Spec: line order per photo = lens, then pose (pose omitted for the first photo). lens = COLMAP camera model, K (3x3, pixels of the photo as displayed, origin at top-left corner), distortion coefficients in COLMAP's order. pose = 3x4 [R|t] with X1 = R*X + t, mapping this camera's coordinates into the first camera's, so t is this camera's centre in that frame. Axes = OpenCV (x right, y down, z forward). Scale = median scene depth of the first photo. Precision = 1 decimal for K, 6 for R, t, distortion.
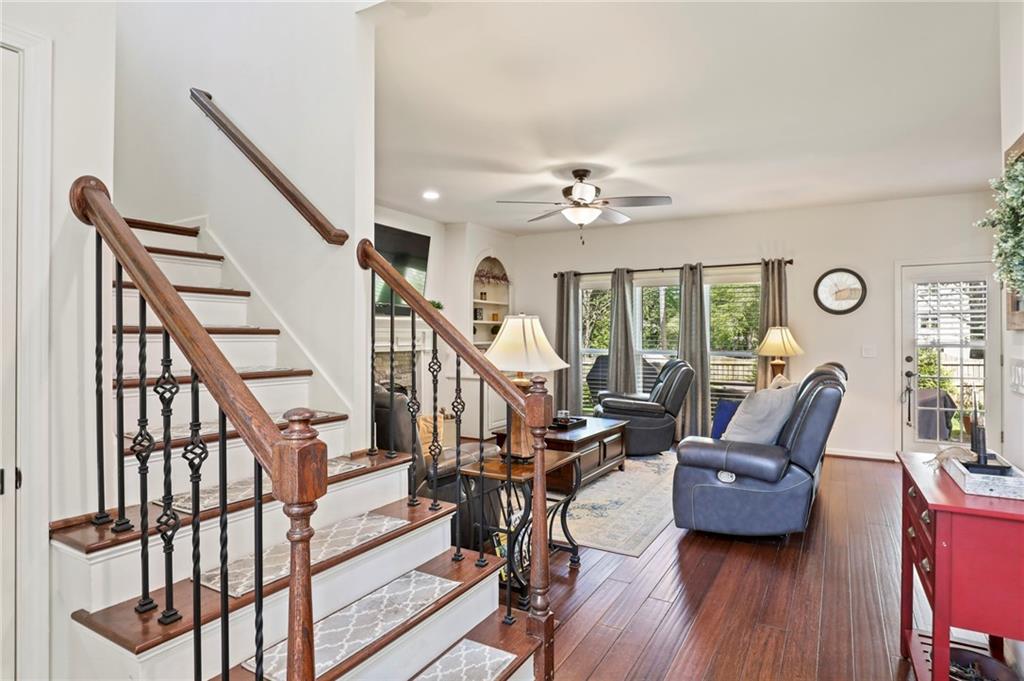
lens RADIAL K [[564.1, 0, 519.4], [0, 564.1, 331.6], [0, 0, 1]] dist [-0.002591, -0.002419]
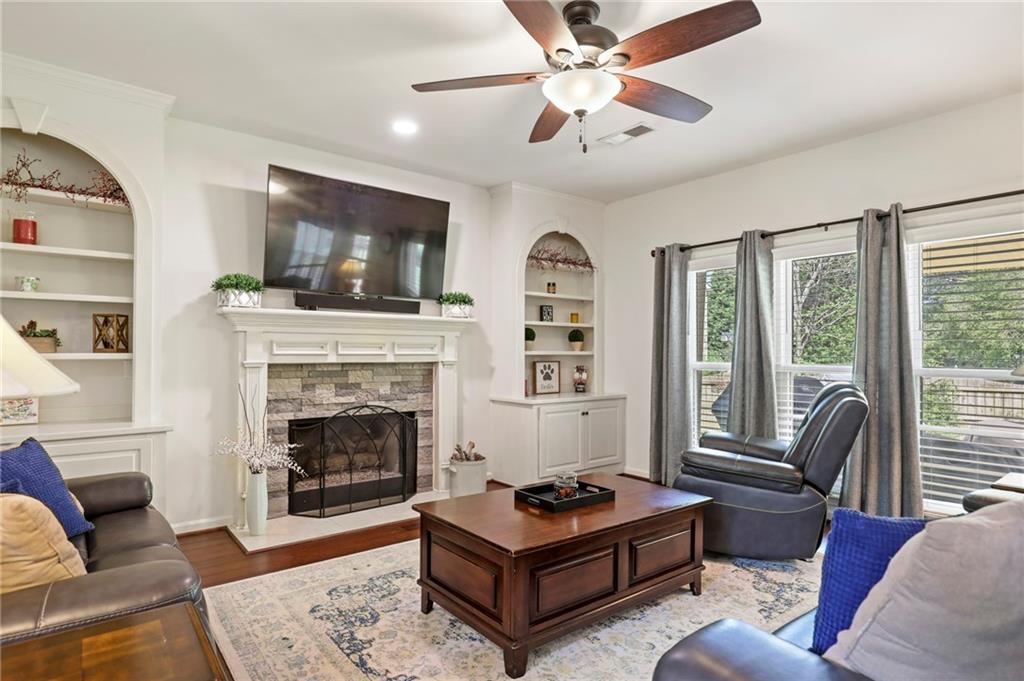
lens RADIAL K [[564.1, 0, 508.0], [0, 564.1, 345.1], [0, 0, 1]] dist [-0.002591, -0.002419]
pose [[0.932088, -0.001017, -0.362231, 0.156986], [-0.001469, 0.999977, -0.006587, 0.015682], [0.362229, 0.006672, 0.932065, 0.338300]]
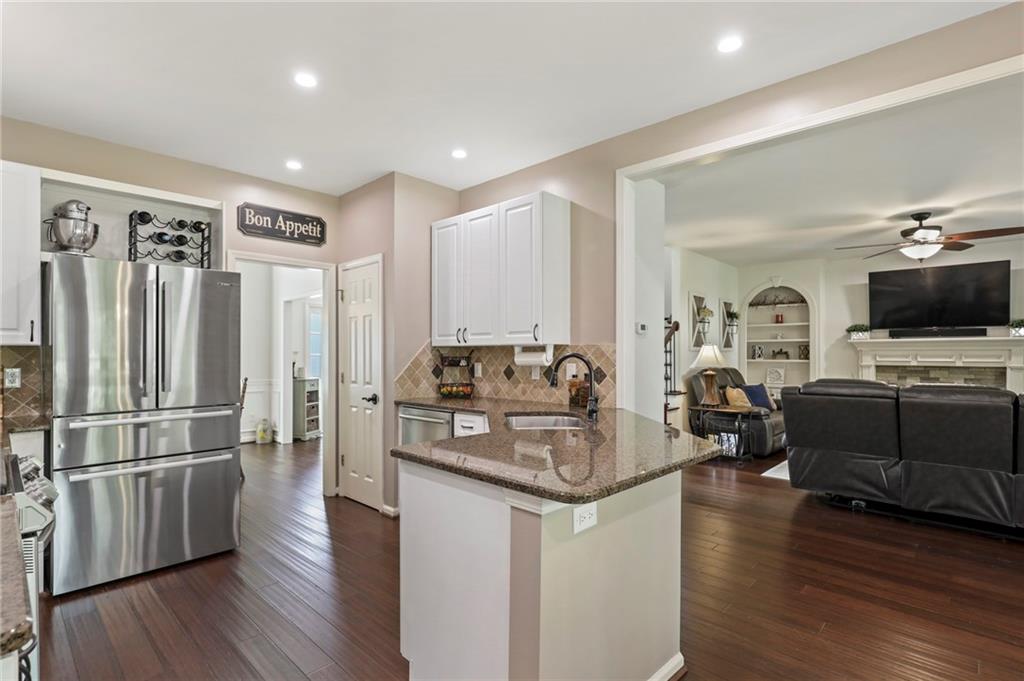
lens RADIAL K [[479.5, 0, 521.2], [0, 479.5, 352.7], [0, 0, 1]] dist [-0.006541, 0.001299]
pose [[-0.224126, -0.002027, -0.974558, 0.862996], [0.005954, 0.999976, -0.003449, 0.003656], [0.974542, -0.006576, -0.224108, 0.278214]]
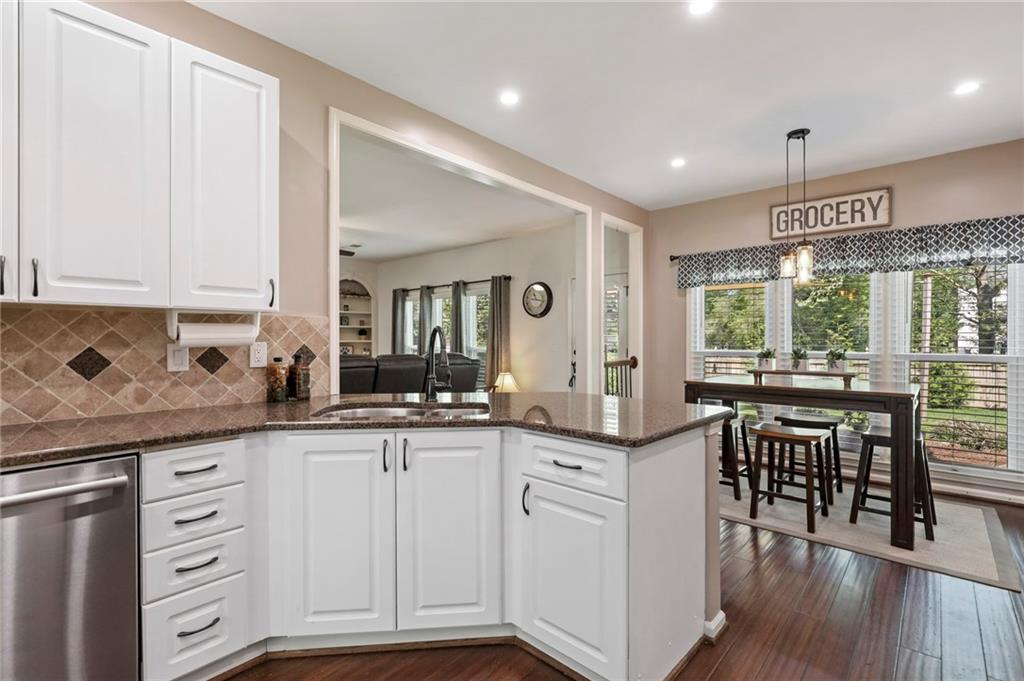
lens RADIAL K [[479.5, 0, 506.0], [0, 479.5, 337.3], [0, 0, 1]] dist [-0.006541, 0.001299]
pose [[0.976741, -0.003302, -0.214399, 0.617825], [0.003612, 0.999993, 0.001053, 0.010289], [0.214394, -0.001803, 0.976746, -0.067239]]
